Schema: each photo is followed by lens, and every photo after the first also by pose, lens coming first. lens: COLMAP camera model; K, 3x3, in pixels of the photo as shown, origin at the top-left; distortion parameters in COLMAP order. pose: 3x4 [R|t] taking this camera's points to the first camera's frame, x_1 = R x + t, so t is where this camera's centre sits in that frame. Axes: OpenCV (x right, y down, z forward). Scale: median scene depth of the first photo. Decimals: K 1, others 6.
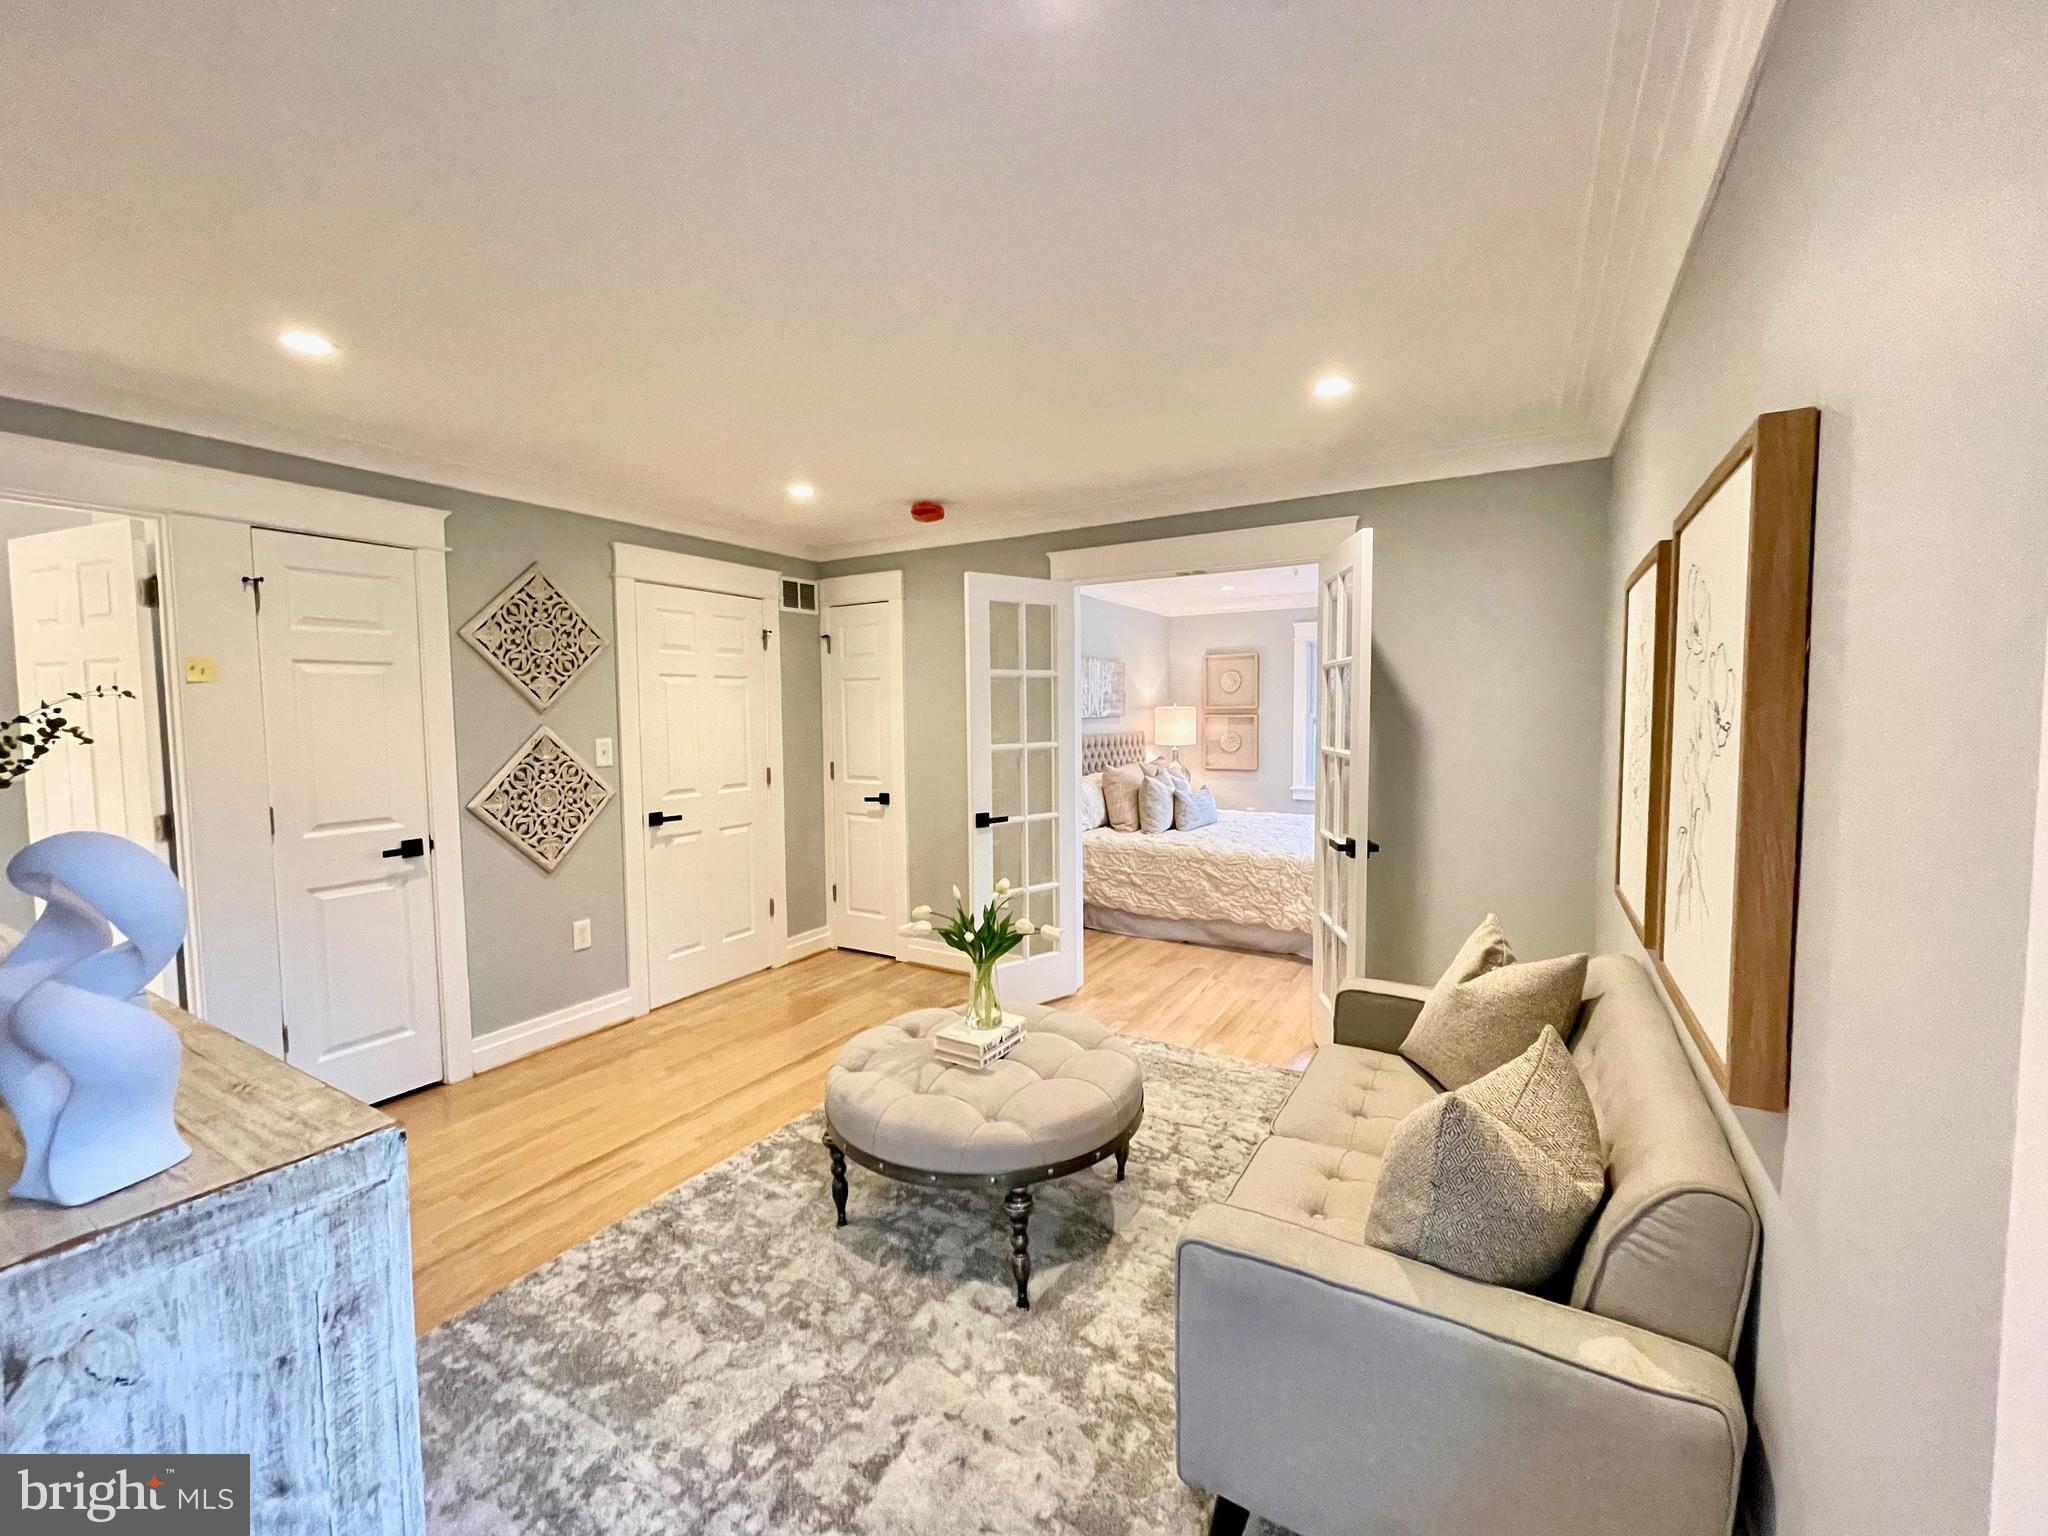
lens RADIAL K [[828.5, 0, 1029.3], [0, 828.5, 763.4], [0, 0, 1]] dist [0.002370, 0.000193]
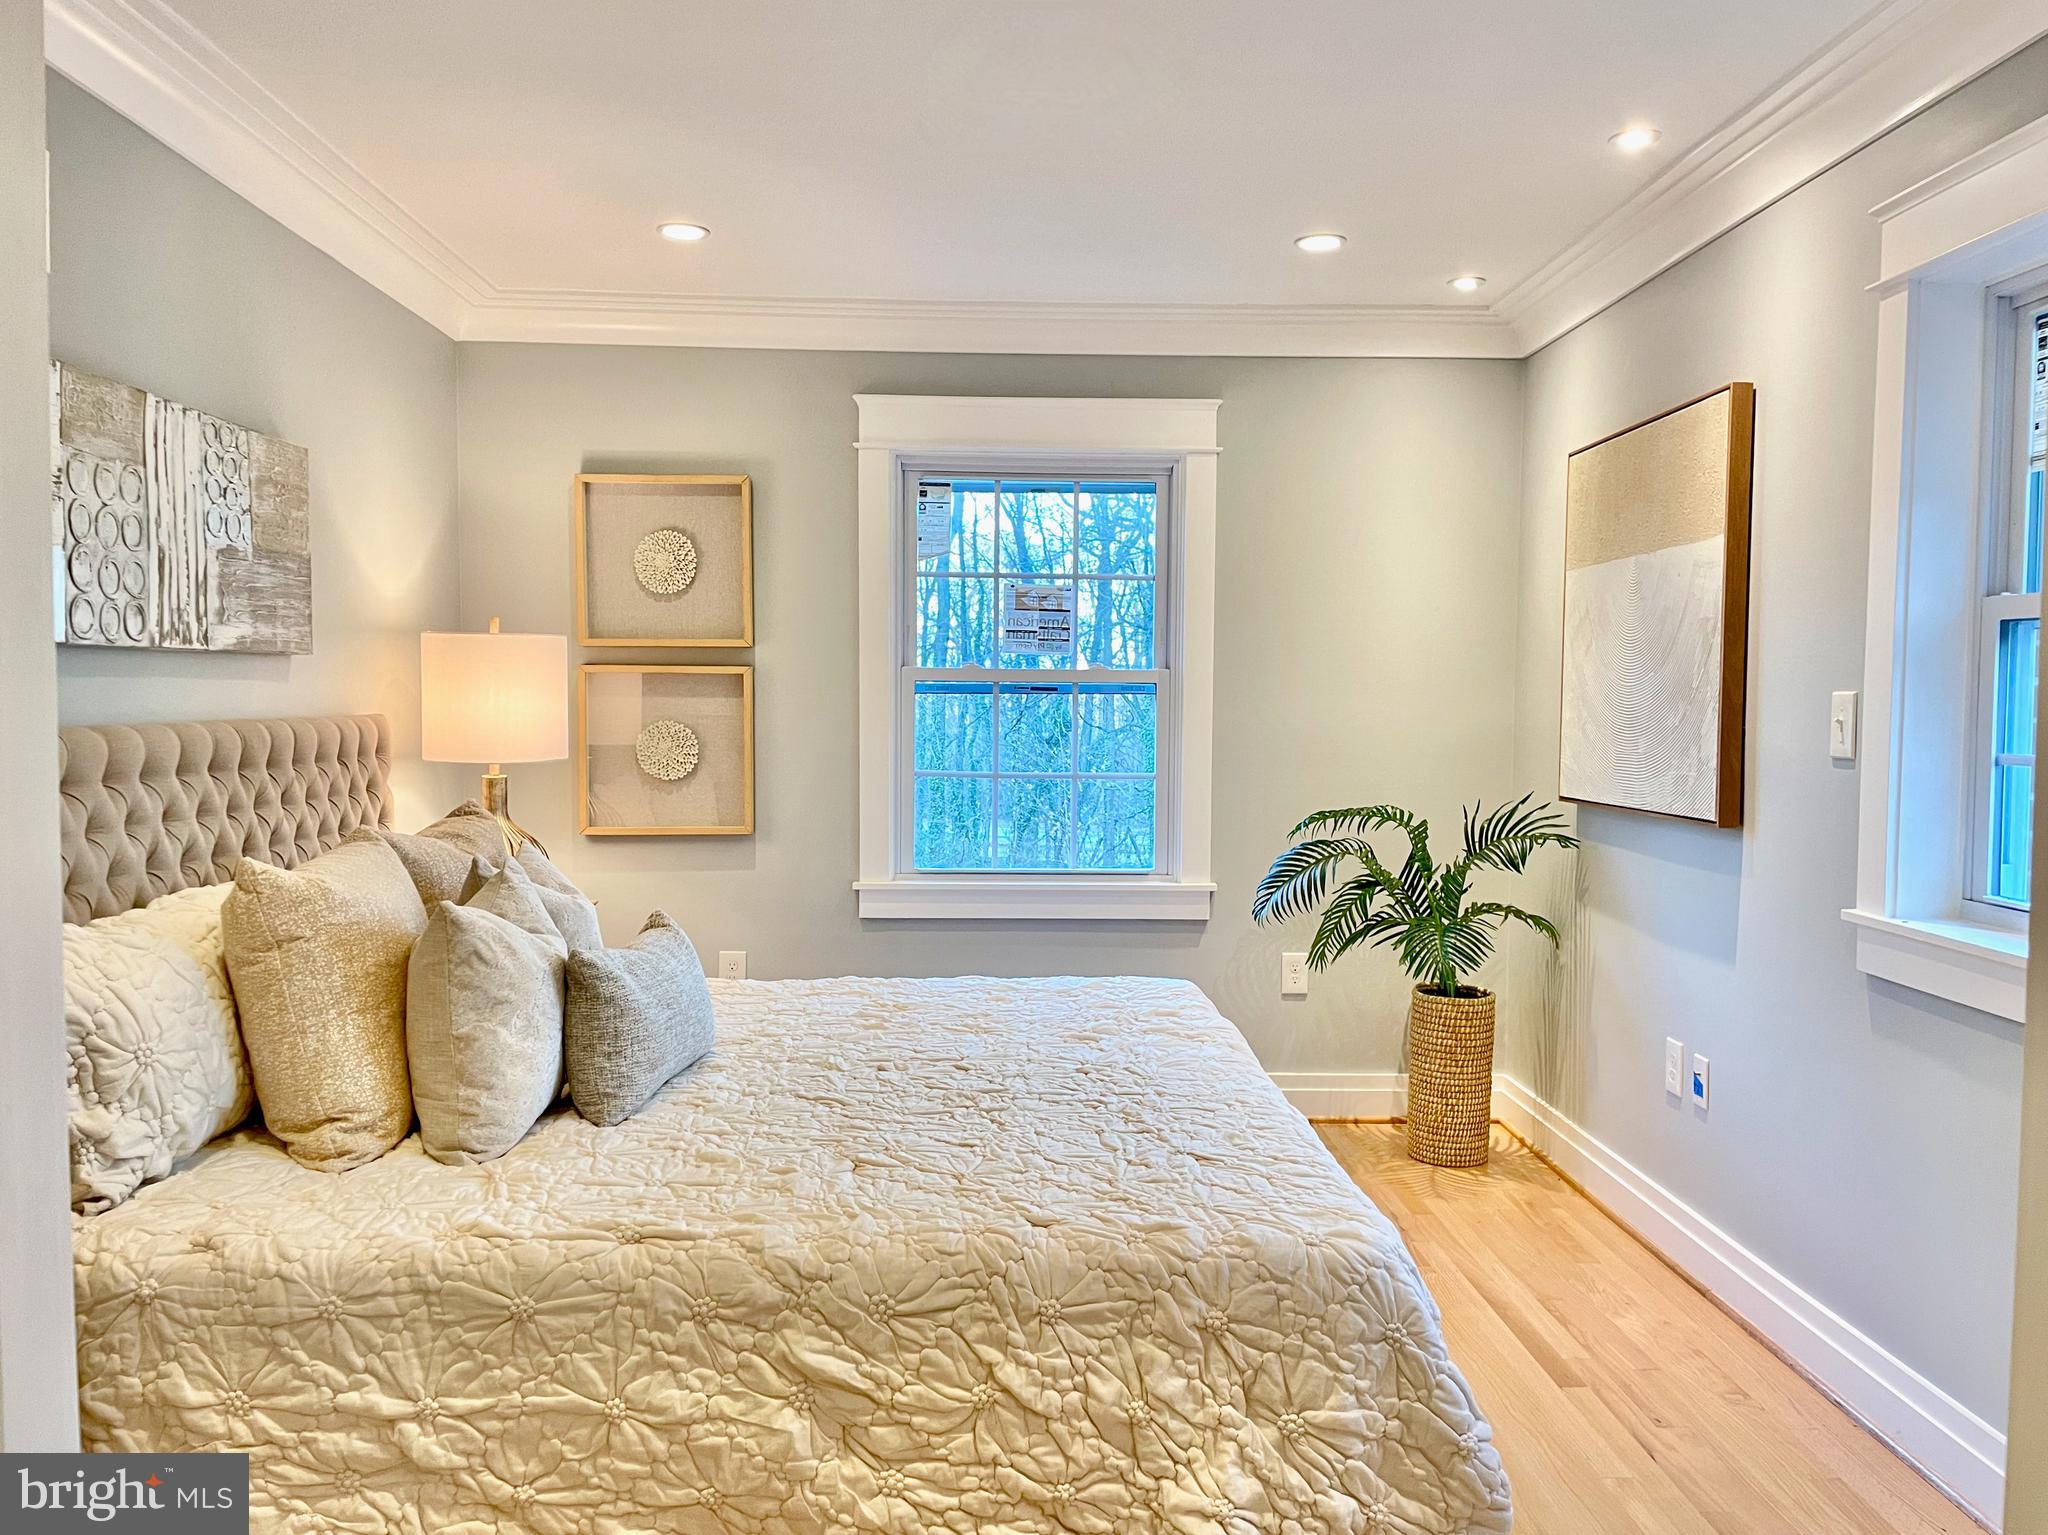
lens RADIAL K [[1555.8, 0, 1033.1], [0, 1555.8, 766.8], [0, 0, 1]] dist [0.070360, -0.054757]
pose [[0.838815, -0.010750, 0.544310, 0.041481], [0.019675, 0.999751, -0.010575, -0.012984], [-0.544061, 0.019579, 0.838817, 0.537837]]
